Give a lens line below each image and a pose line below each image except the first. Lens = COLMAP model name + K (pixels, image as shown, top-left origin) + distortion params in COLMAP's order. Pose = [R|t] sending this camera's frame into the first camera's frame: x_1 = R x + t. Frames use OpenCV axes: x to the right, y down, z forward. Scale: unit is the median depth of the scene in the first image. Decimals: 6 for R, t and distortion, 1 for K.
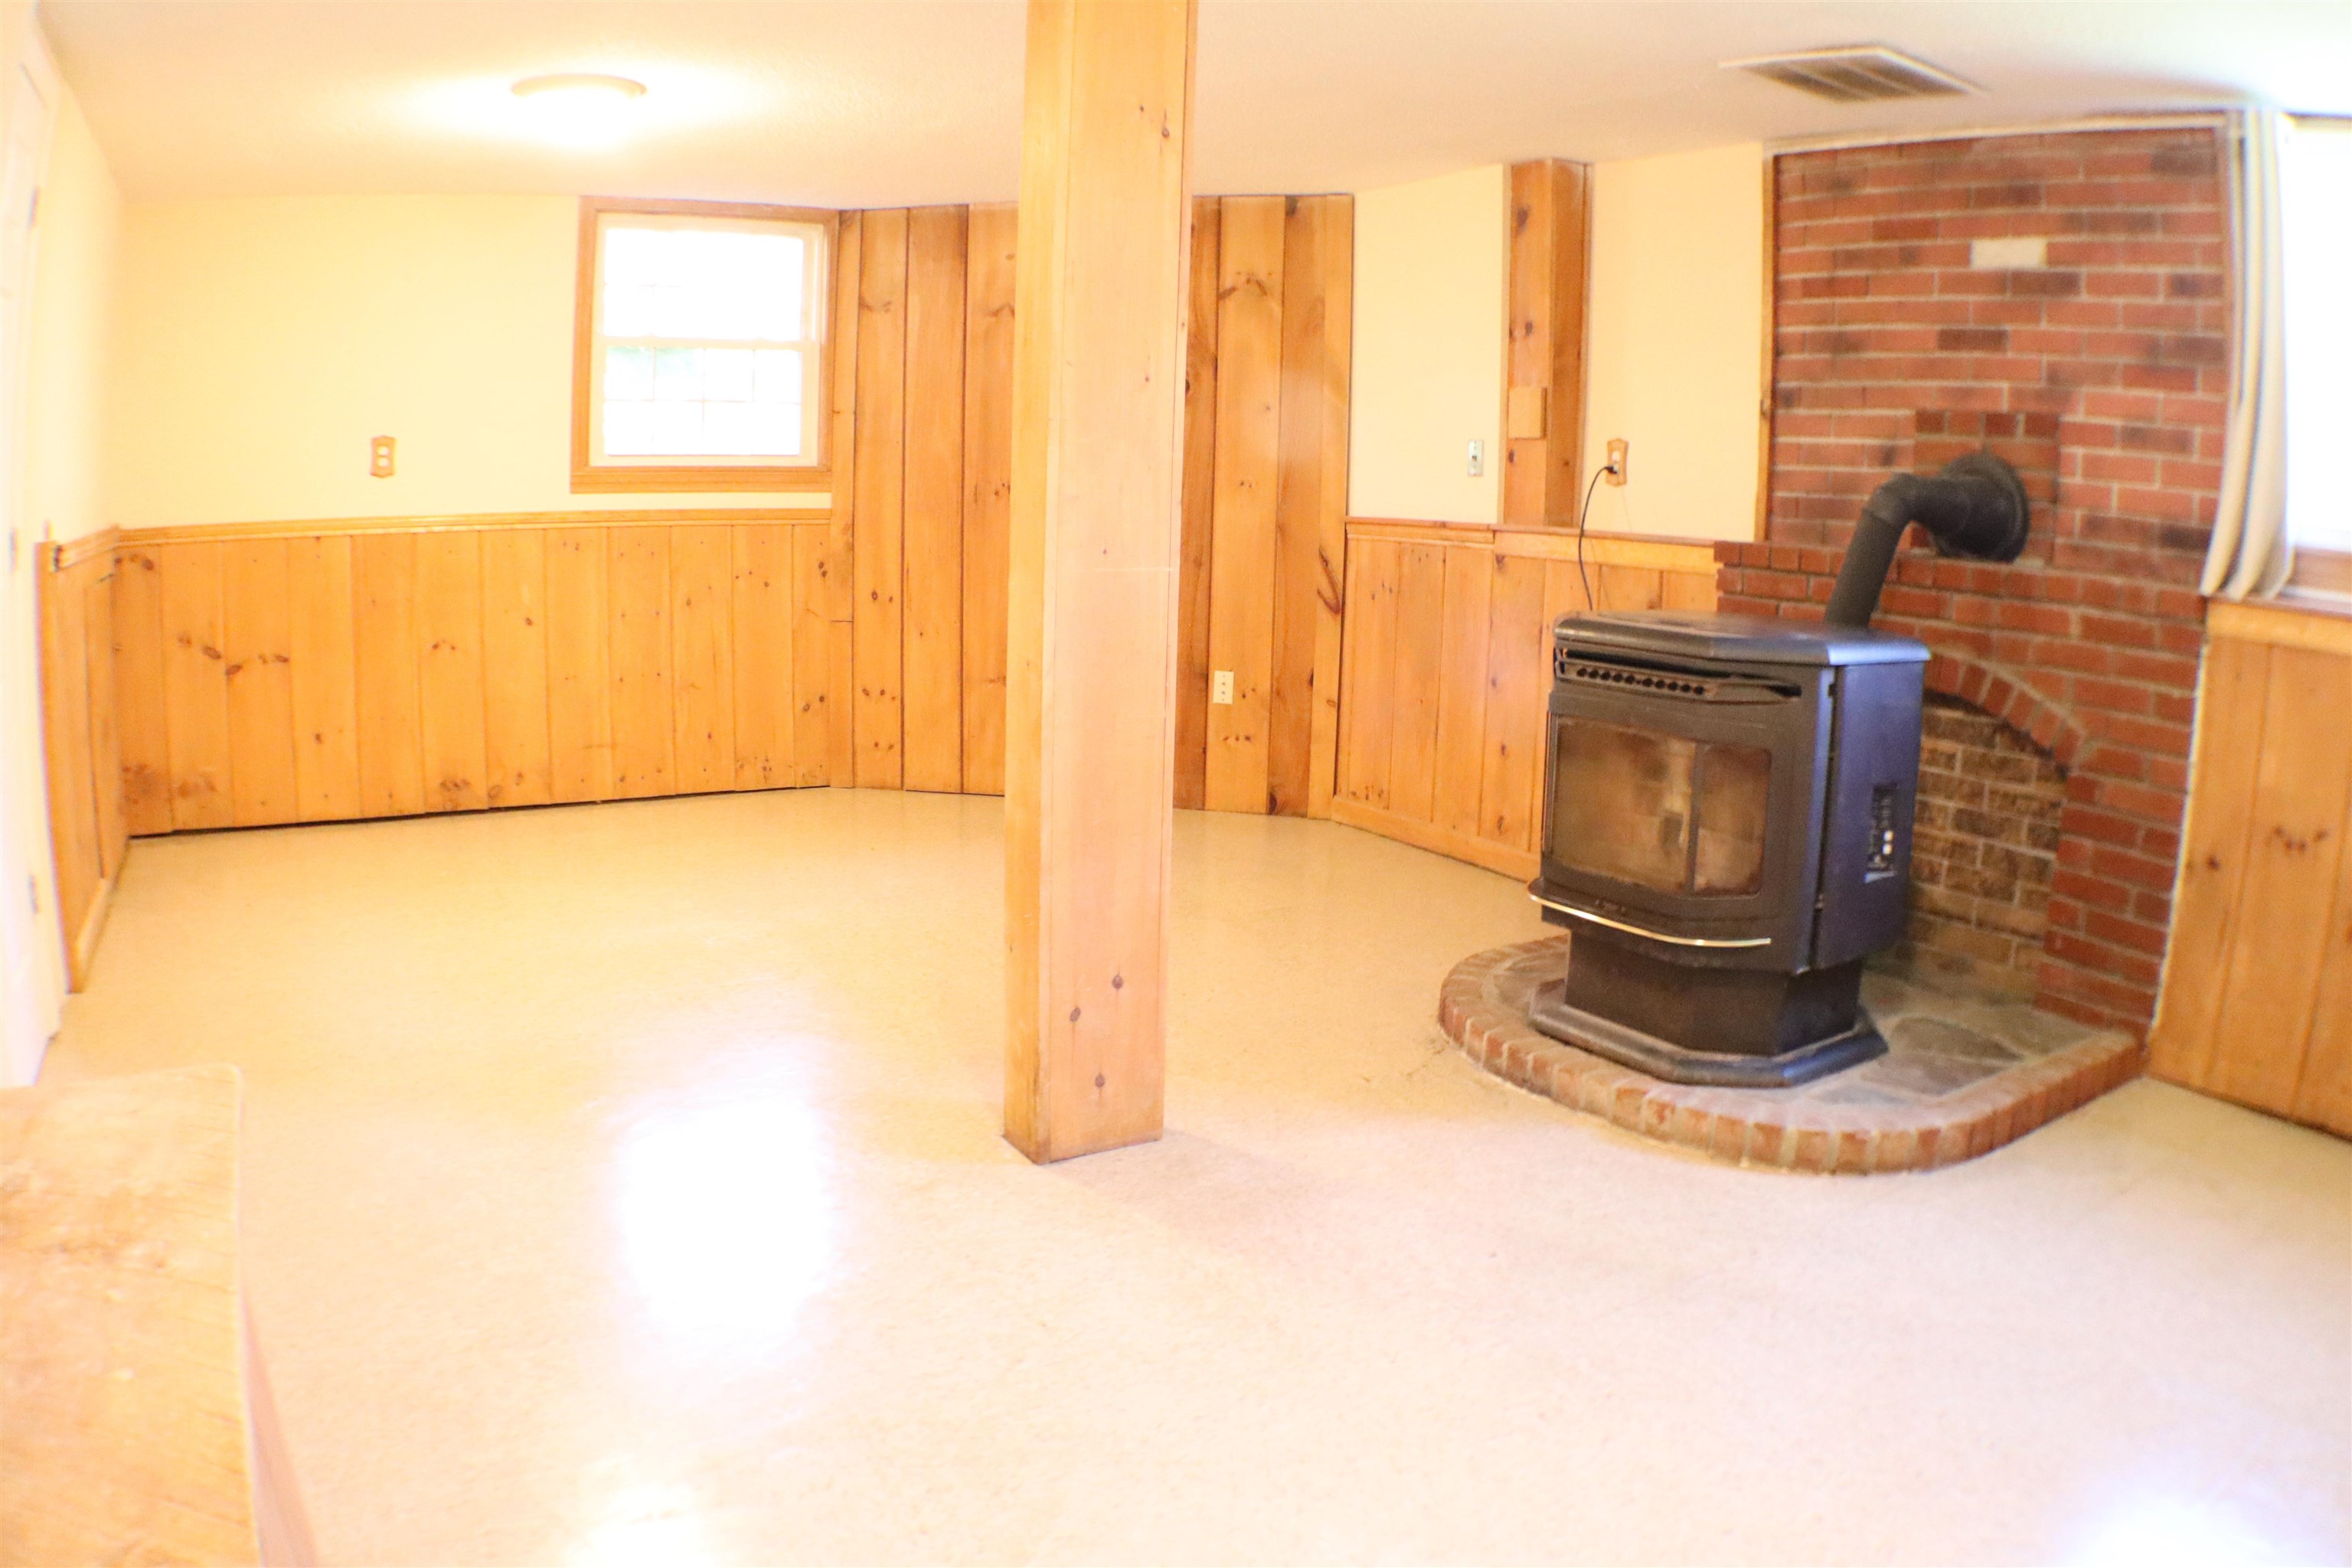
lens RADIAL K [[1629.2, 0, 1162.1], [0, 1629.2, 782.3], [0, 0, 1]] dist [-0.299511, 0.069238]
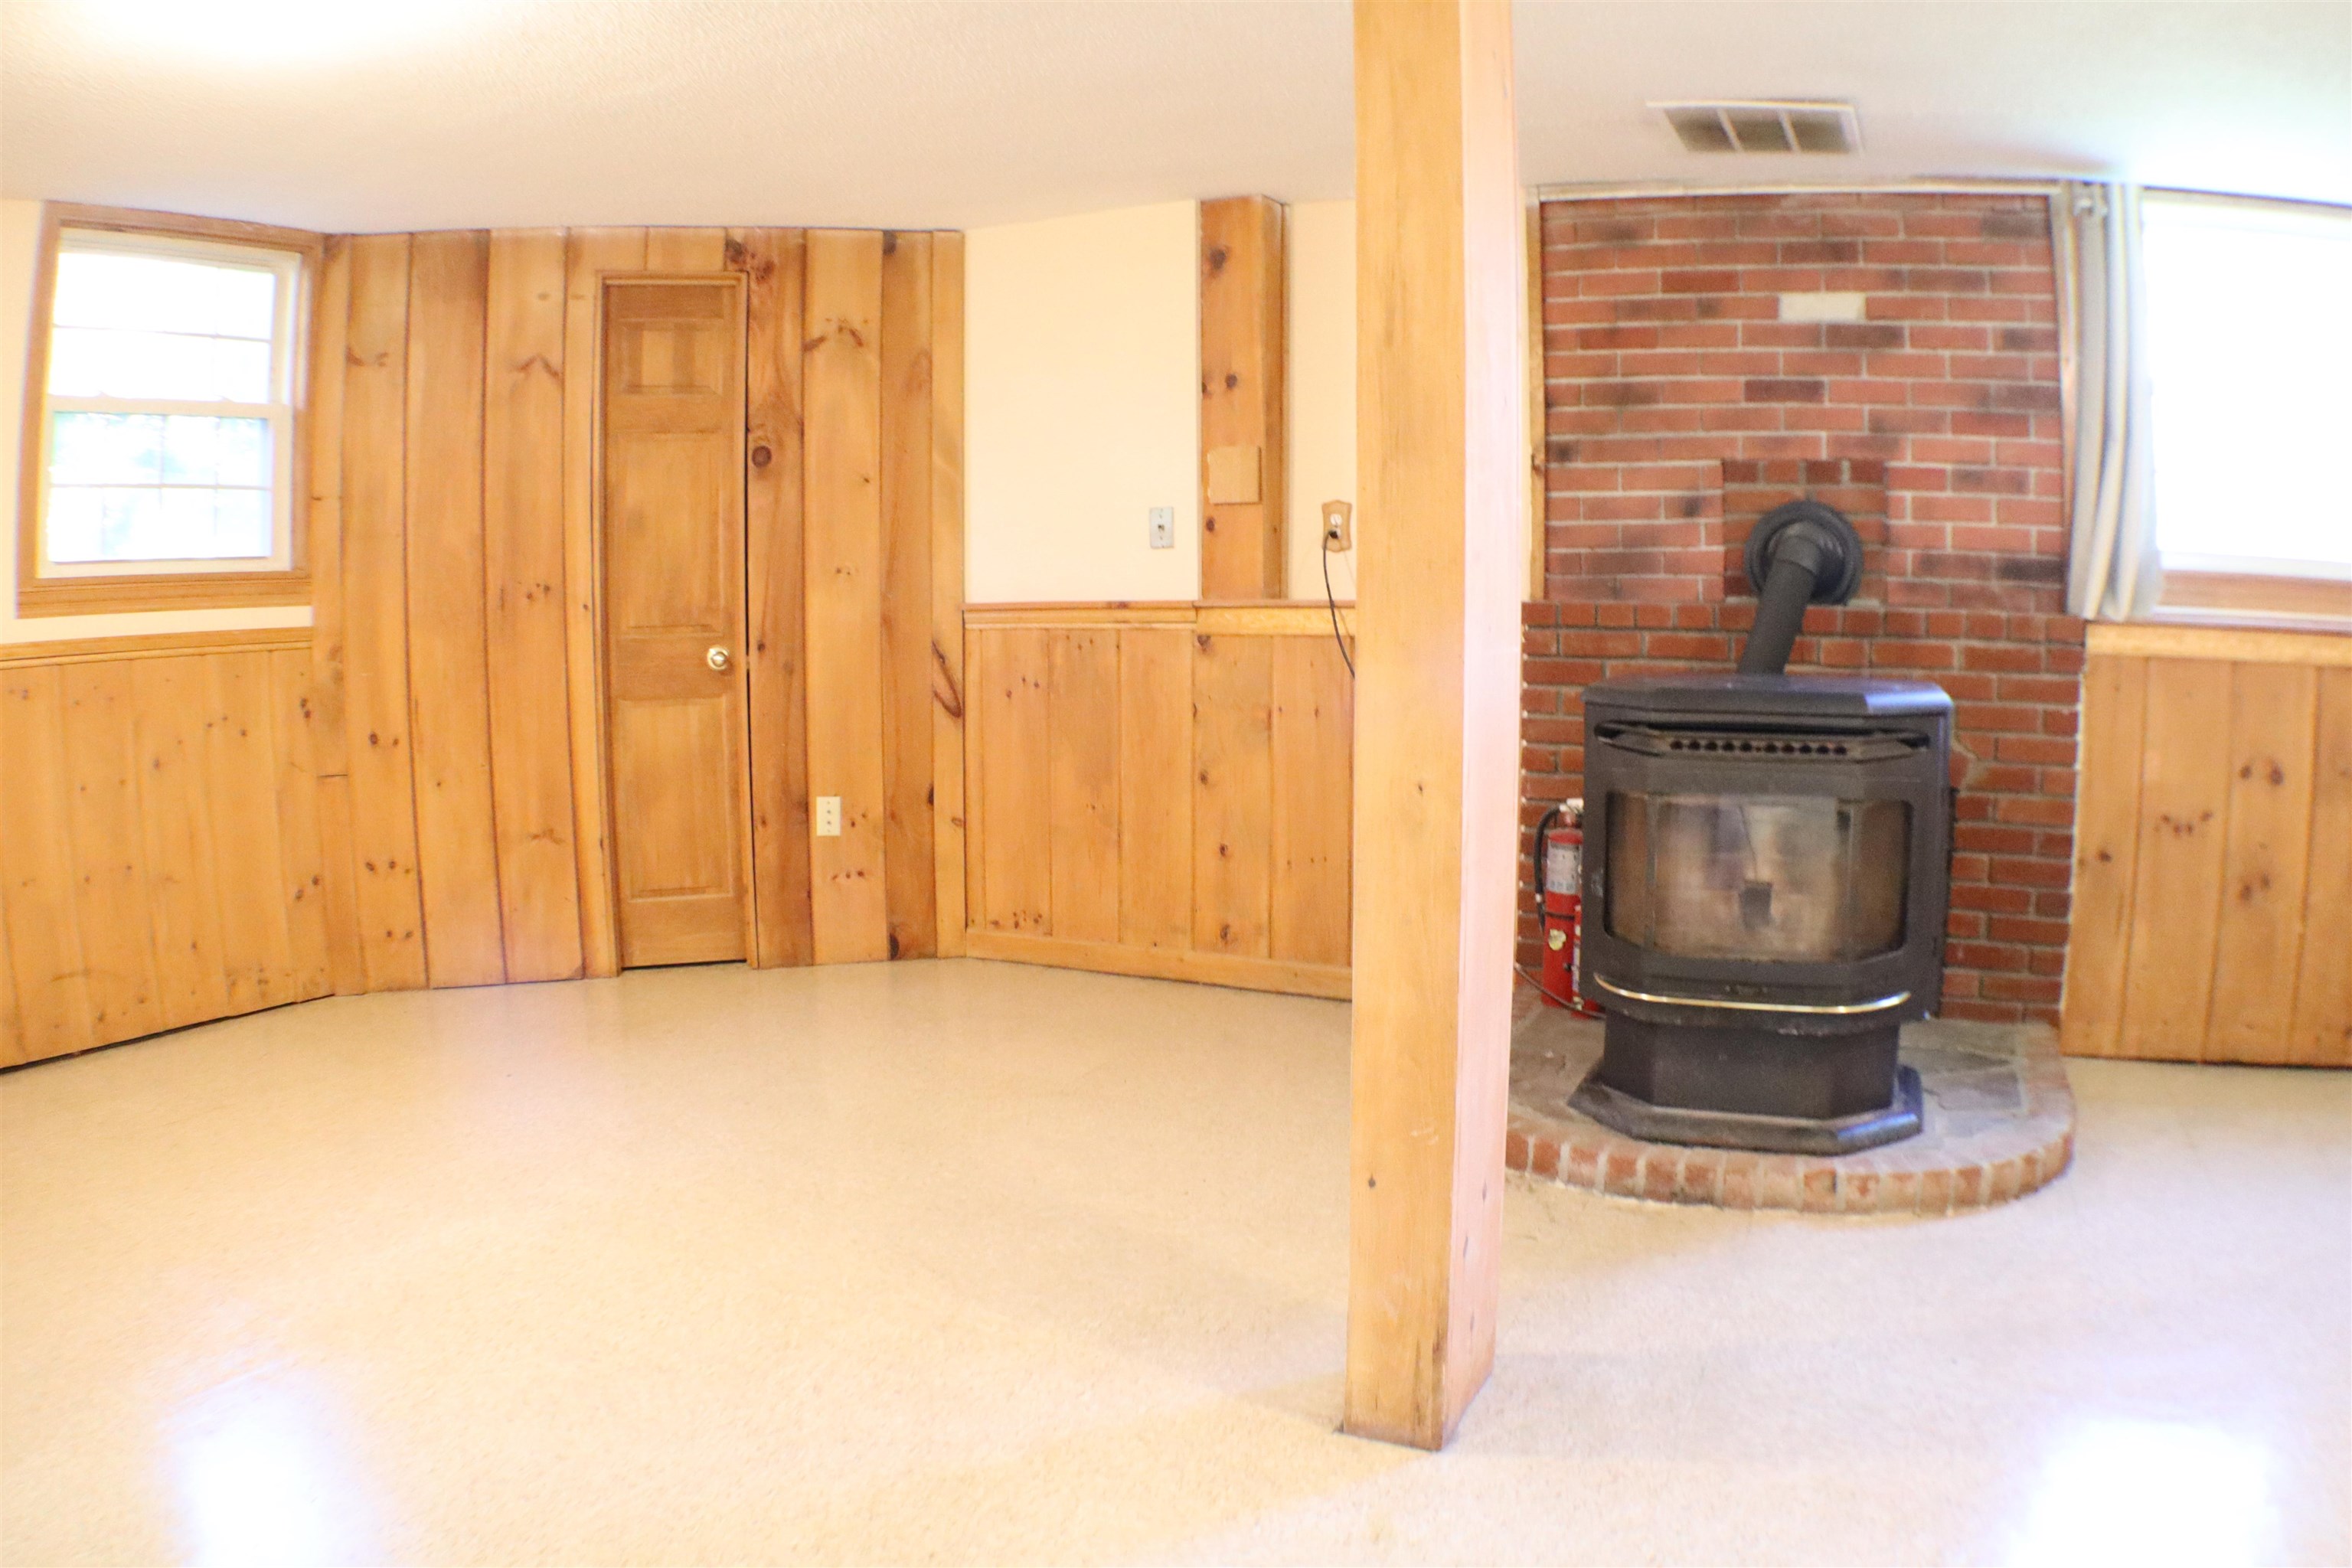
lens RADIAL K [[1629.2, 0, 1162.1], [0, 1629.2, 782.3], [0, 0, 1]] dist [-0.299511, 0.069238]
pose [[0.837695, -0.087312, 0.539113, -0.324434], [0.121566, 0.992183, -0.028205, -0.039187], [-0.532436, 0.089165, 0.841761, 0.266313]]
